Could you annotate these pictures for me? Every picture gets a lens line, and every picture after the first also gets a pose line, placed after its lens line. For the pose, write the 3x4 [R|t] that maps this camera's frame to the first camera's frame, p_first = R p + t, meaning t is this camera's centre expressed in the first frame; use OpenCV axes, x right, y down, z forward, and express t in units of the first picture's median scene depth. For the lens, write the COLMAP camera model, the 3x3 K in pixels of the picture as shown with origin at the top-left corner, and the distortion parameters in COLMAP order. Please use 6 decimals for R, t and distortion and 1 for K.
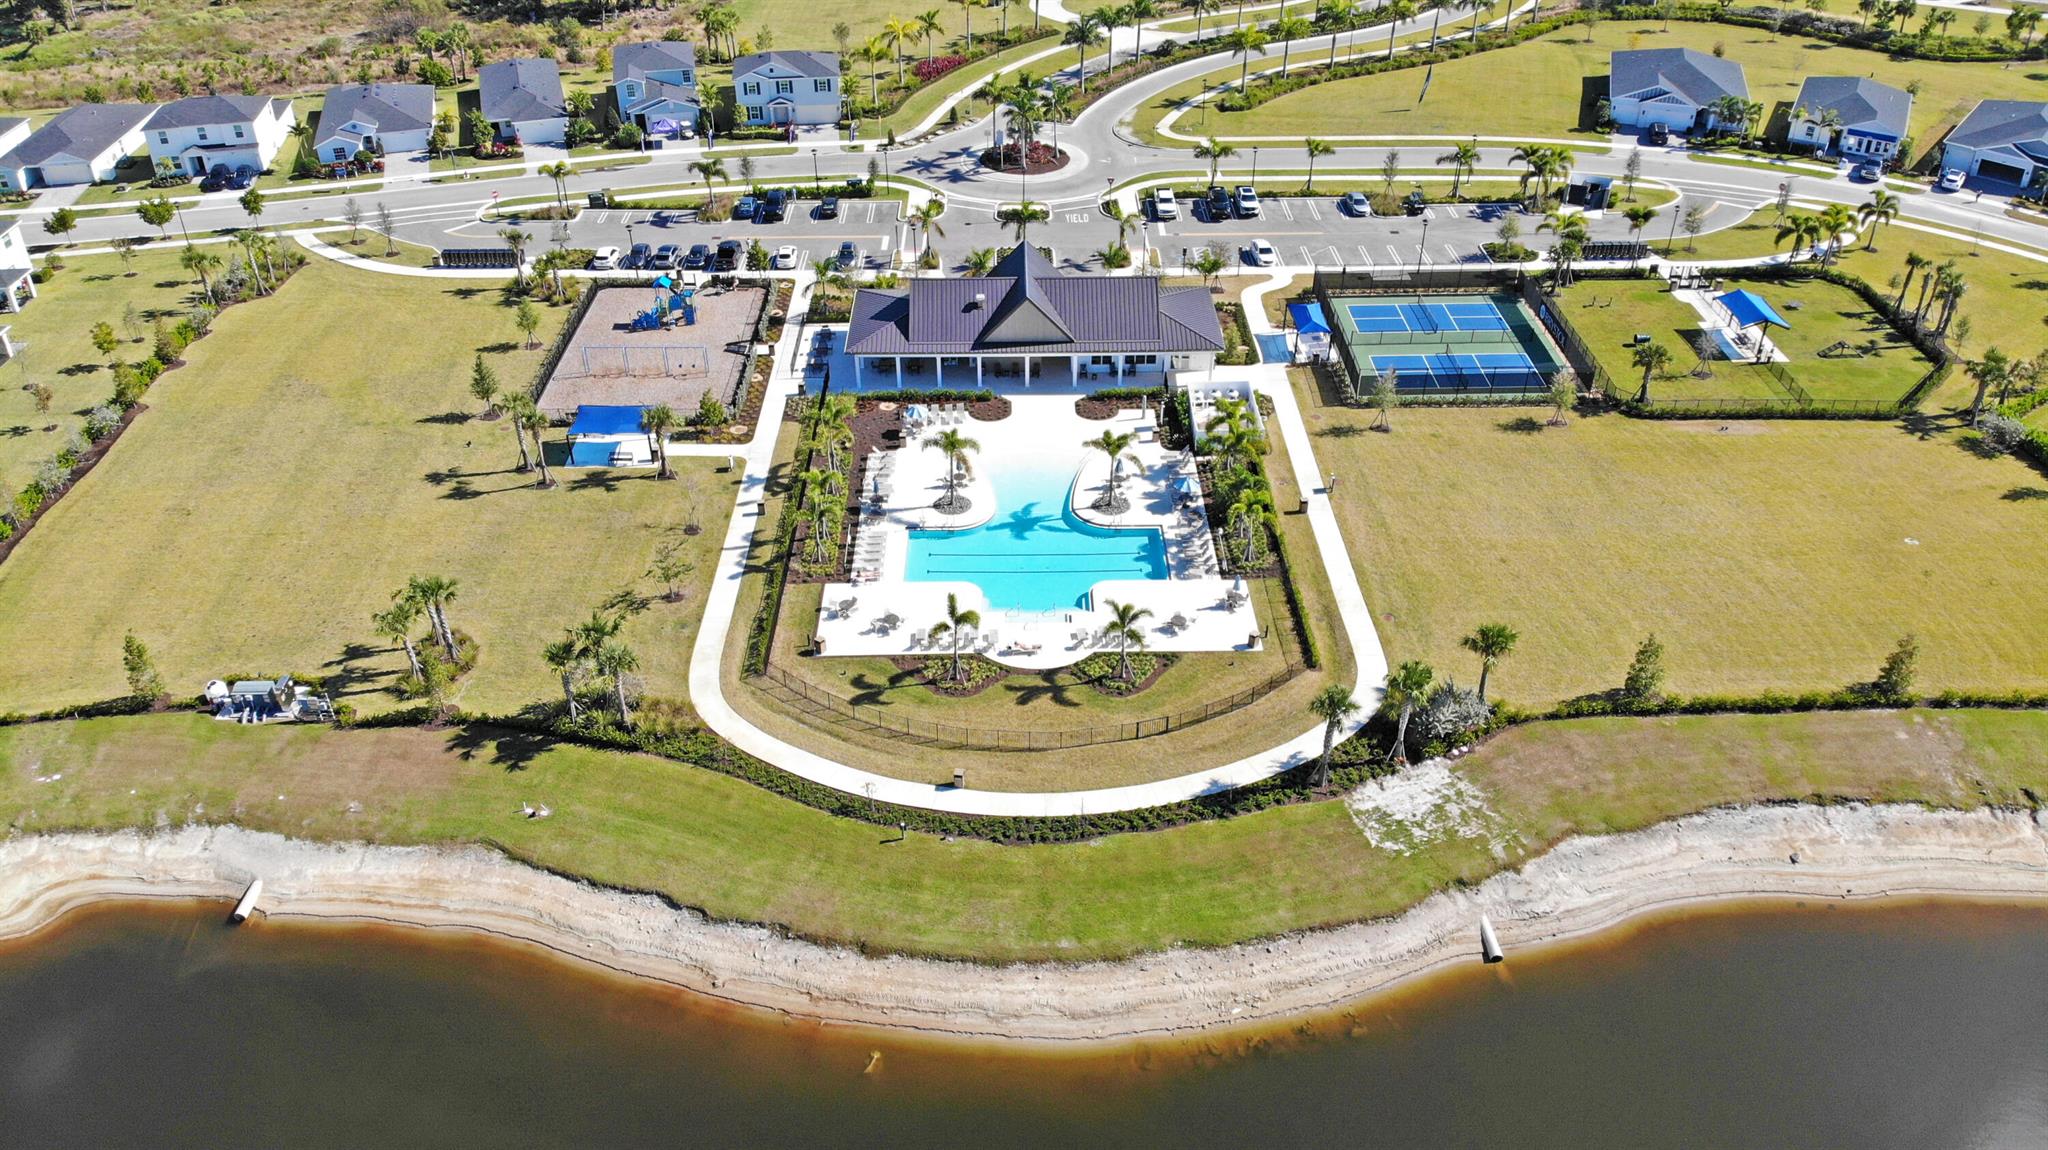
lens RADIAL K [[1482.6, 0, 1024.0], [0, 1482.6, 575.0], [0, 0, 1]] dist [0.183629, -0.465677]
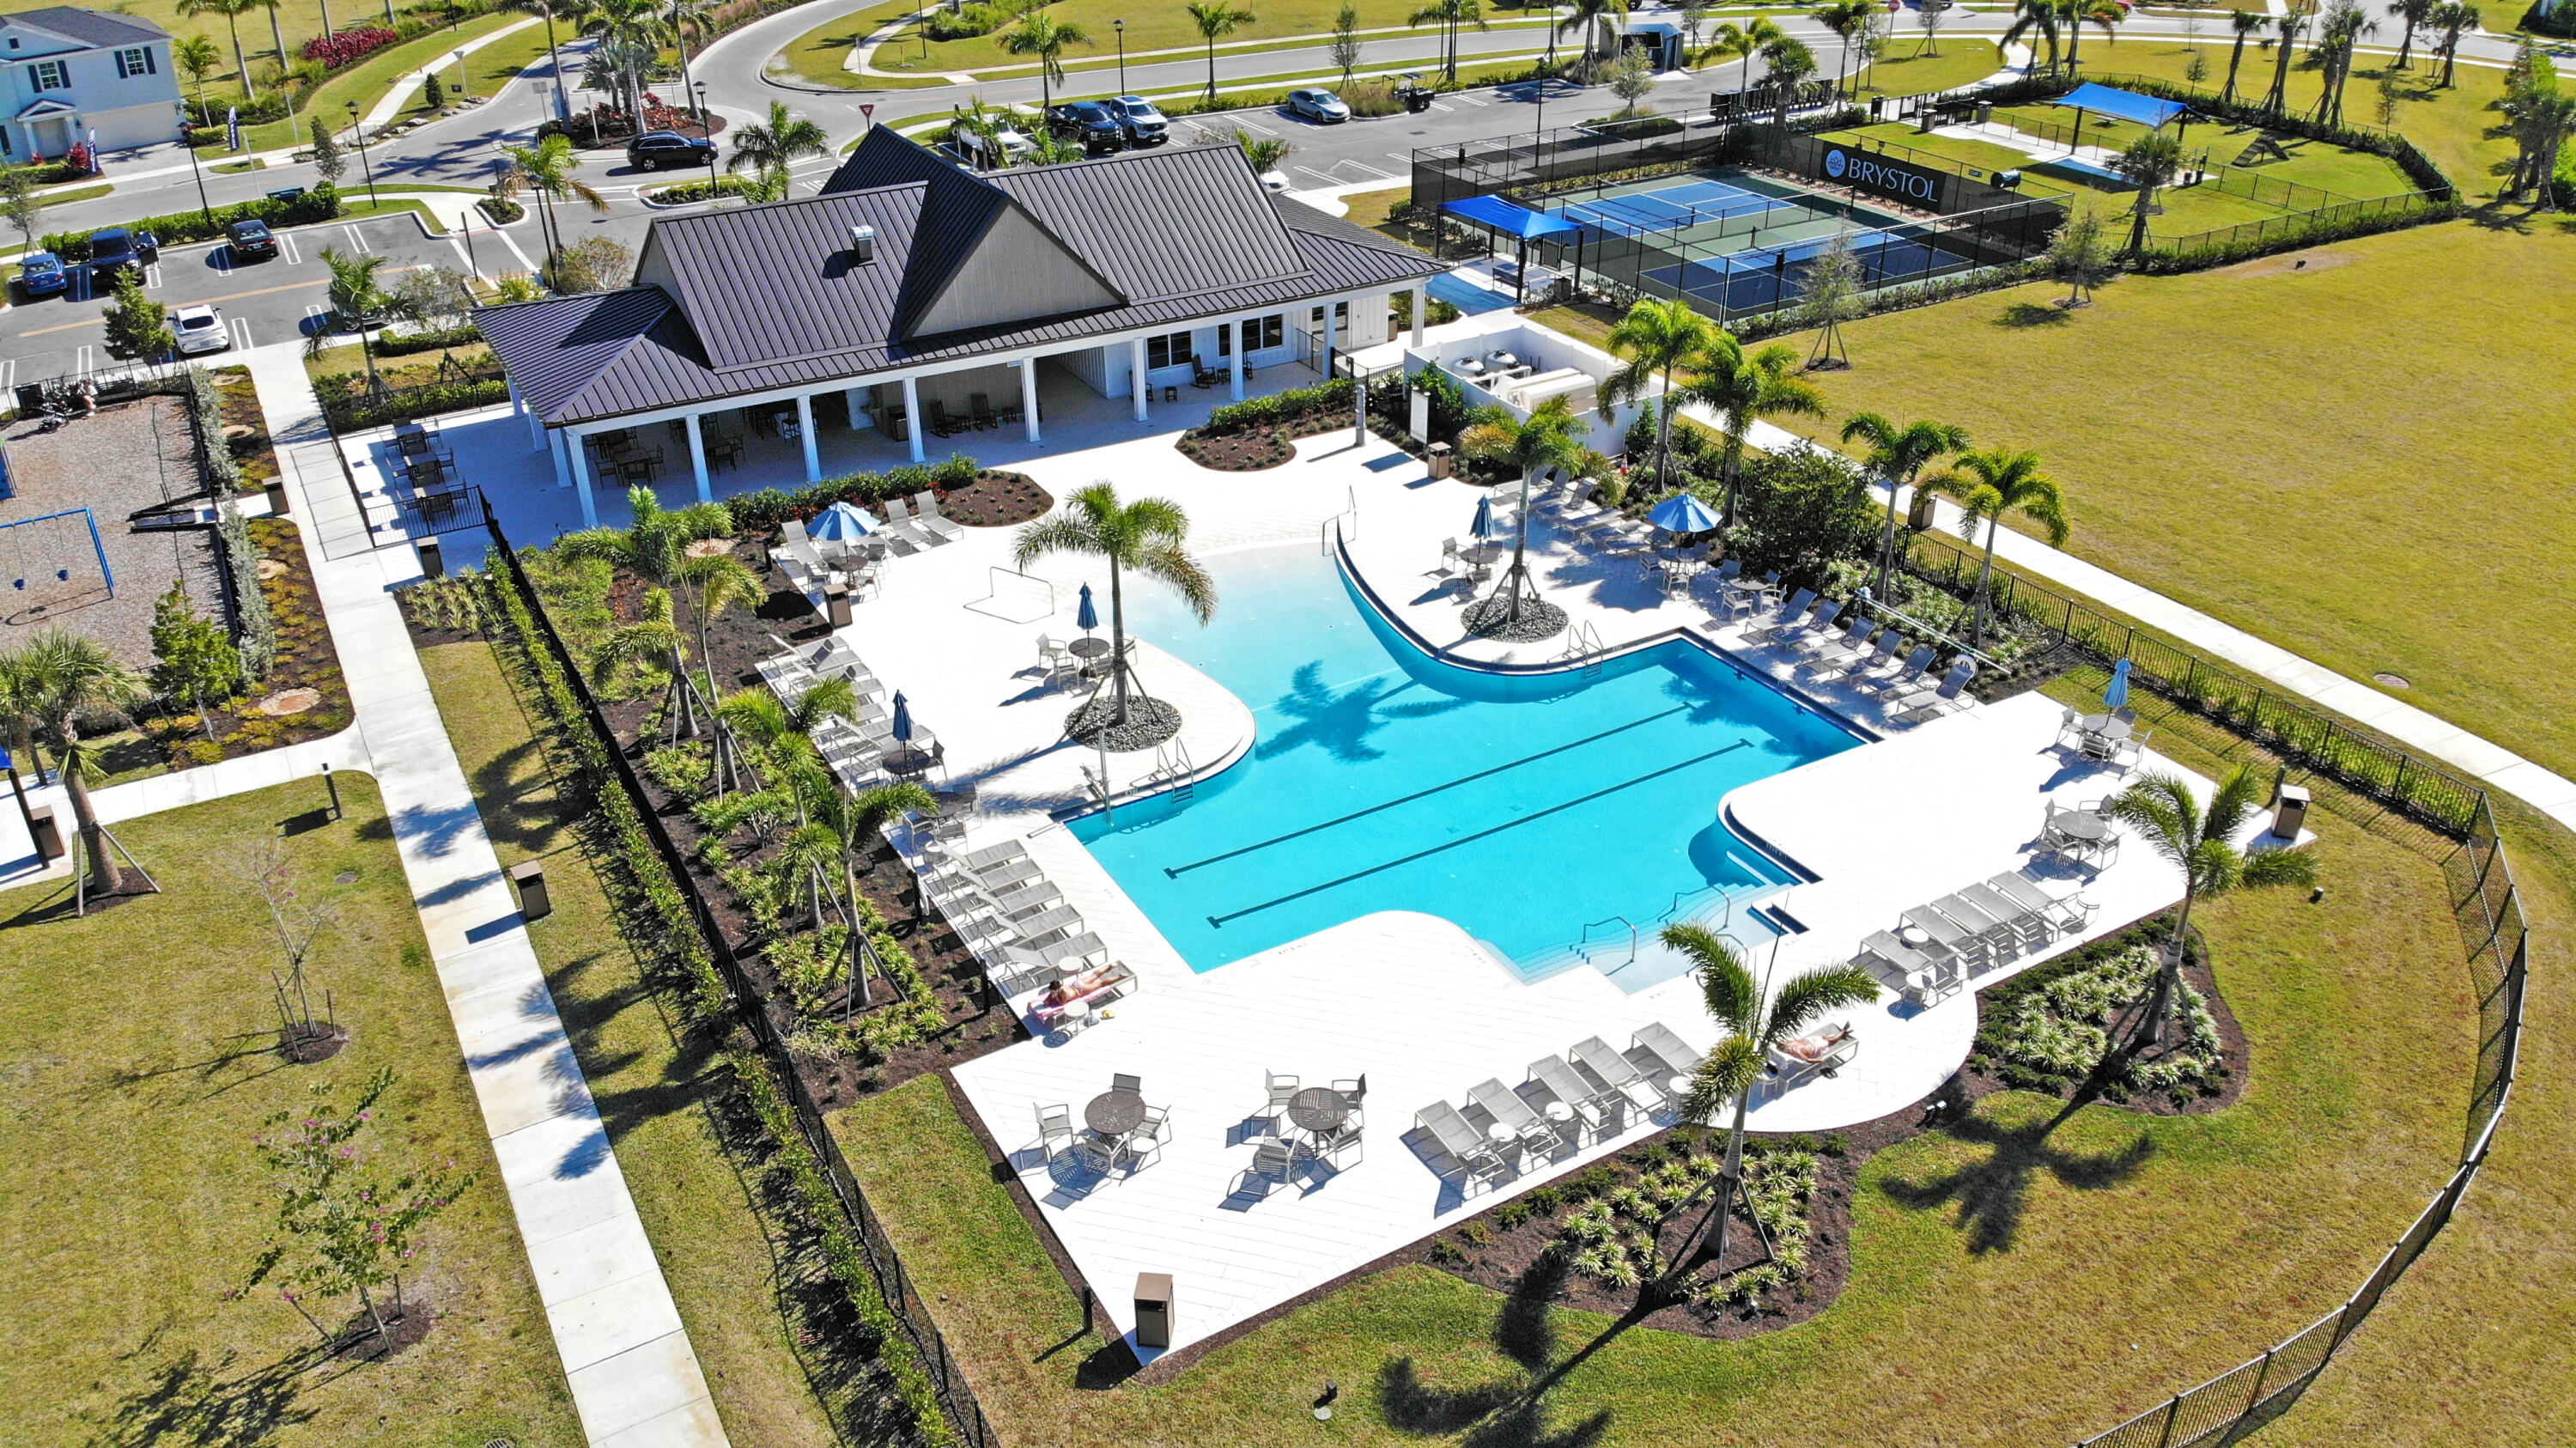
lens RADIAL K [[1883.2, 0, 1281.5], [0, 1883.2, 717.2], [0, 0, 1]] dist [0.062771, -0.186197]
pose [[0.871361, -0.242555, 0.426493, -0.196038], [0.281663, 0.959043, -0.030034, -0.025905], [-0.401741, 0.146298, 0.903992, 0.609926]]
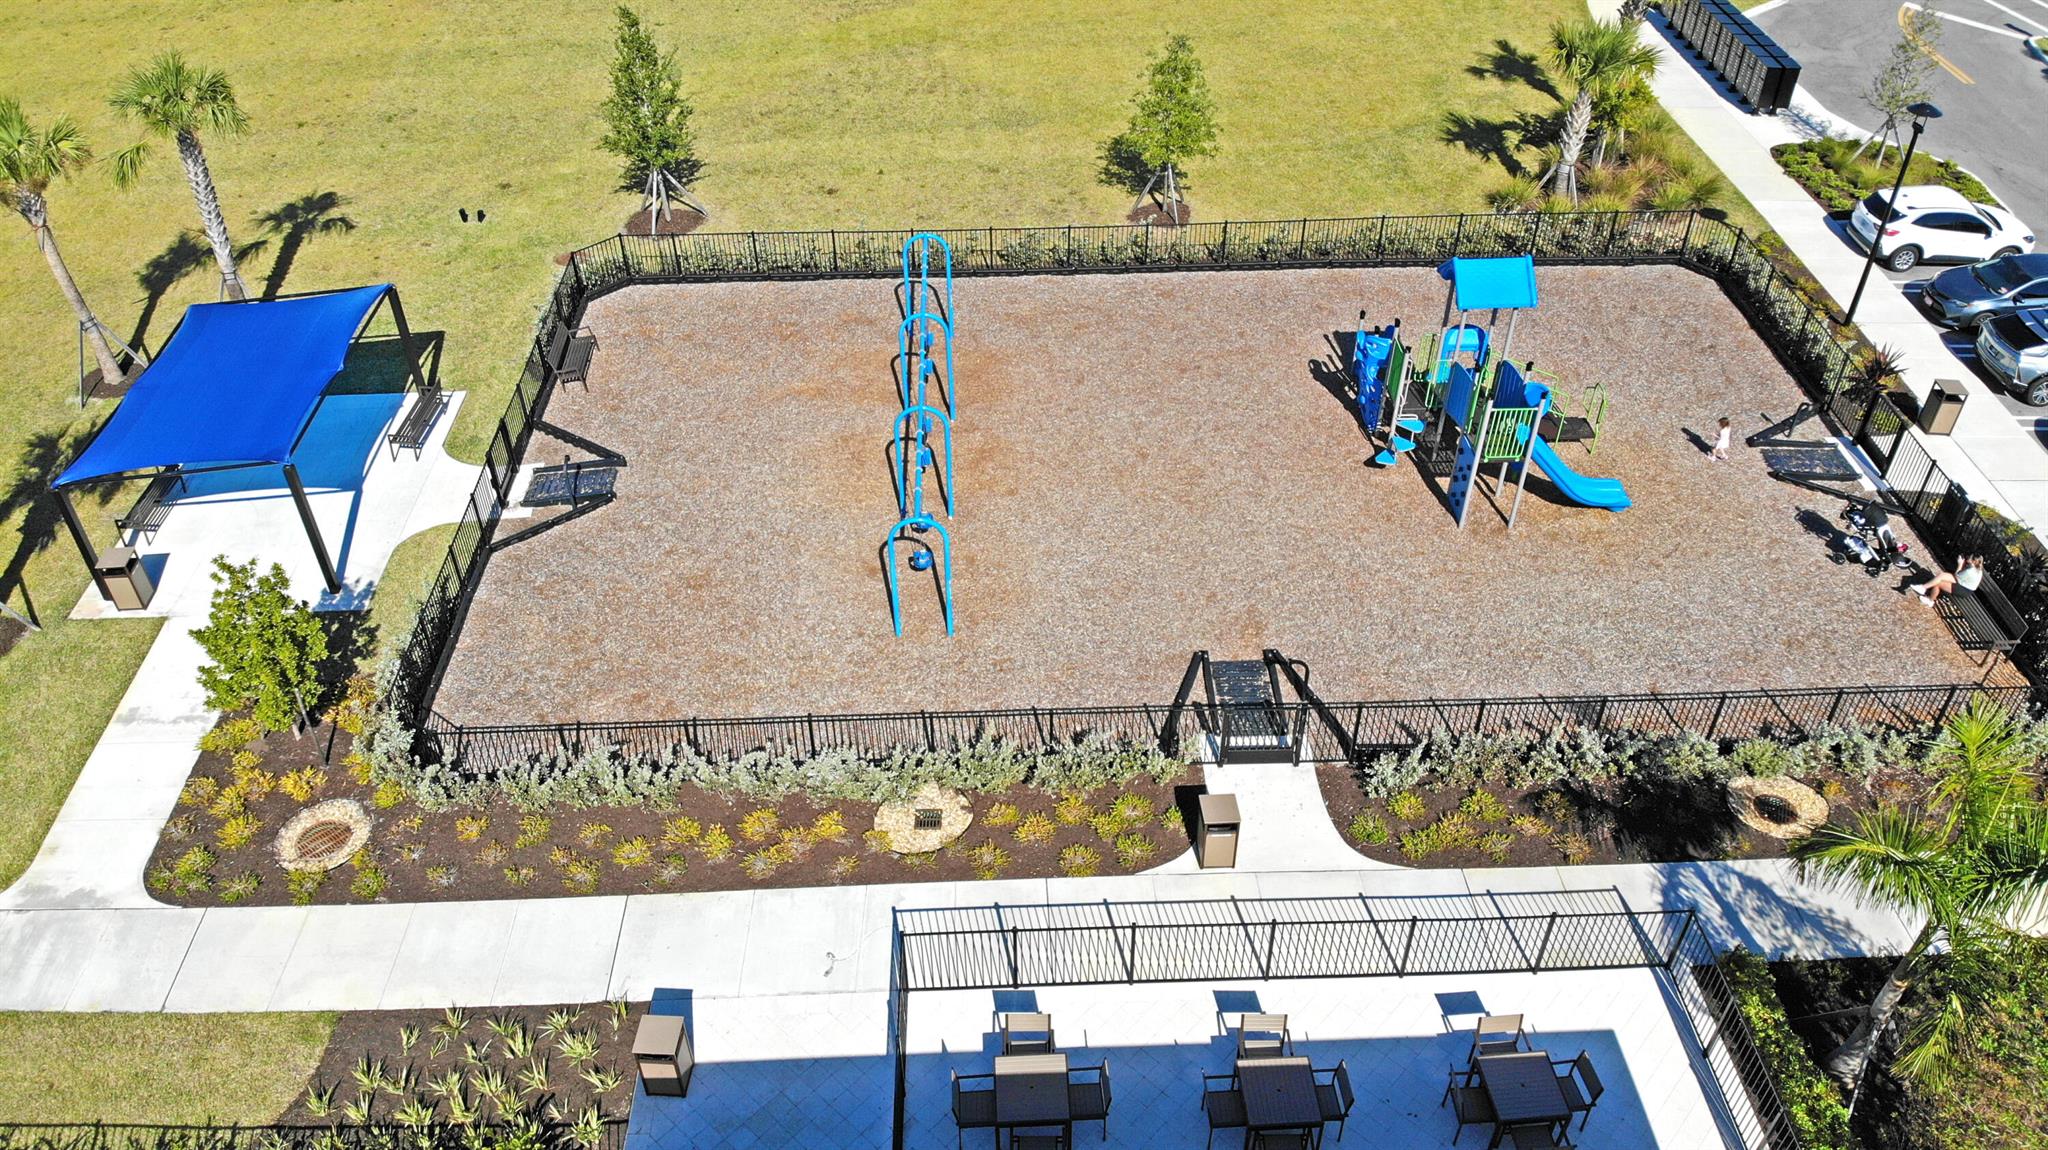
lens RADIAL K [[1497.0, 0, 1018.8], [0, 1497.0, 569.6], [0, 0, 1]] dist [0.062771, -0.186197]
pose [[0.019329, 0.632852, -0.774032, -0.069668], [-0.557276, 0.649585, 0.517187, -0.290696], [0.830103, 0.421352, 0.365229, 1.080409]]
